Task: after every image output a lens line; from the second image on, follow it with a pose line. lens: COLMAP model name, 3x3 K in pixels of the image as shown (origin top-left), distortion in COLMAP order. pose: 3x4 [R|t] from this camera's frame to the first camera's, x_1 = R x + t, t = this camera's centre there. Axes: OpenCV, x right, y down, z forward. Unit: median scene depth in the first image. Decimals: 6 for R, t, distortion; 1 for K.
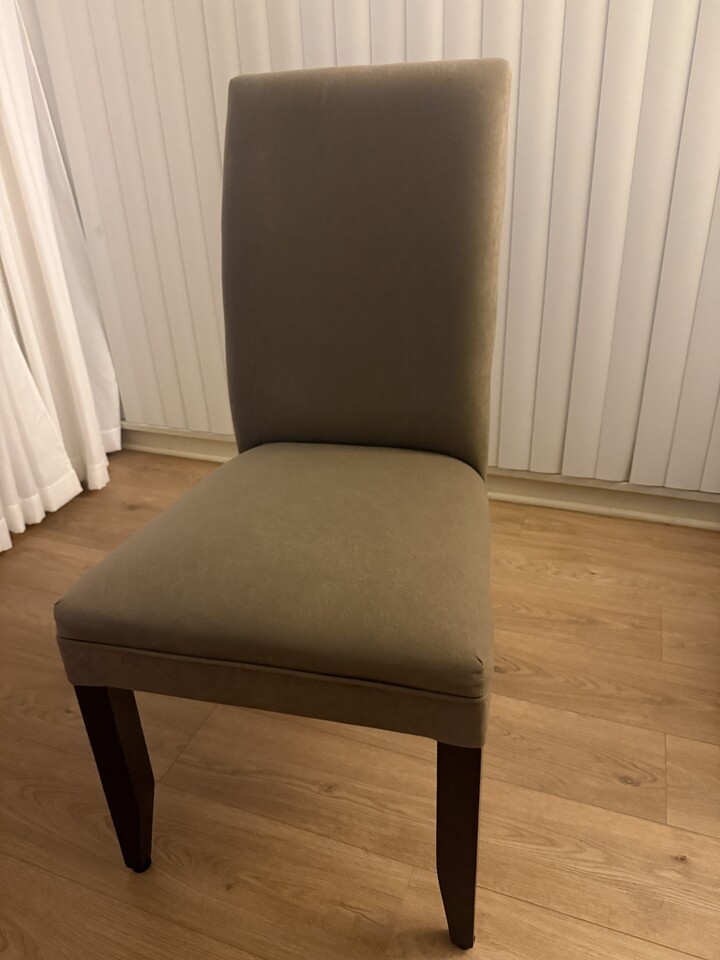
lens RADIAL K [[688.3, 0, 357.8], [0, 688.3, 481.9], [0, 0, 1]] dist [-0.005592, -0.004663]
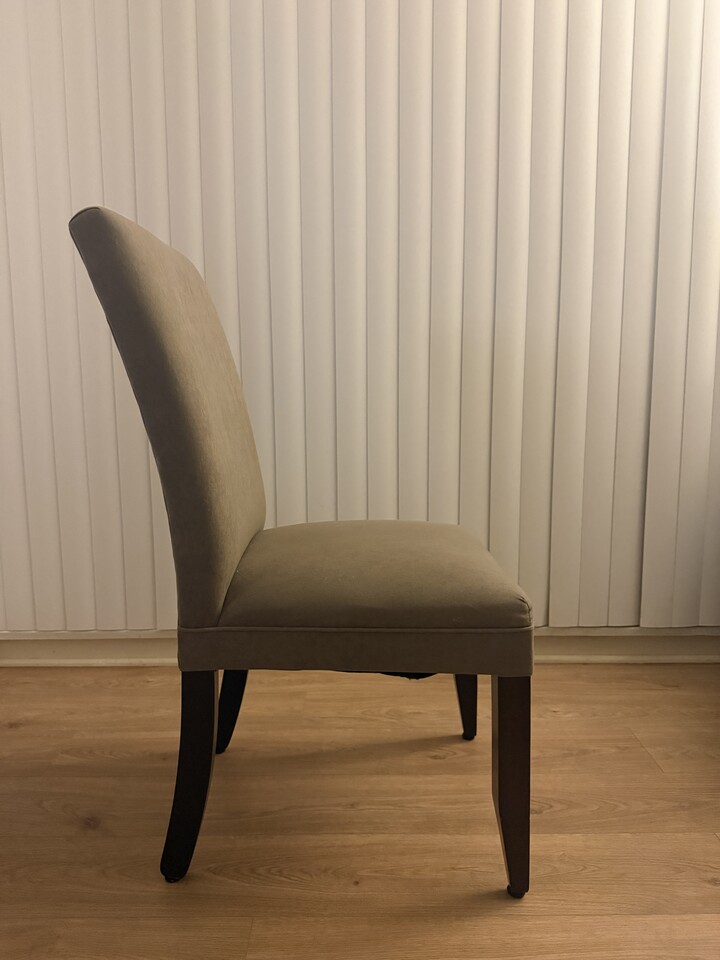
lens RADIAL K [[689.5, 0, 354.7], [0, 689.5, 479.7], [0, 0, 1]] dist [-0.023857, 0.009815]
pose [[0.934212, -0.013358, 0.356469, -0.361951], [0.134117, 0.939133, -0.316293, 0.112173], [-0.330547, 0.343293, 0.879141, 0.097149]]
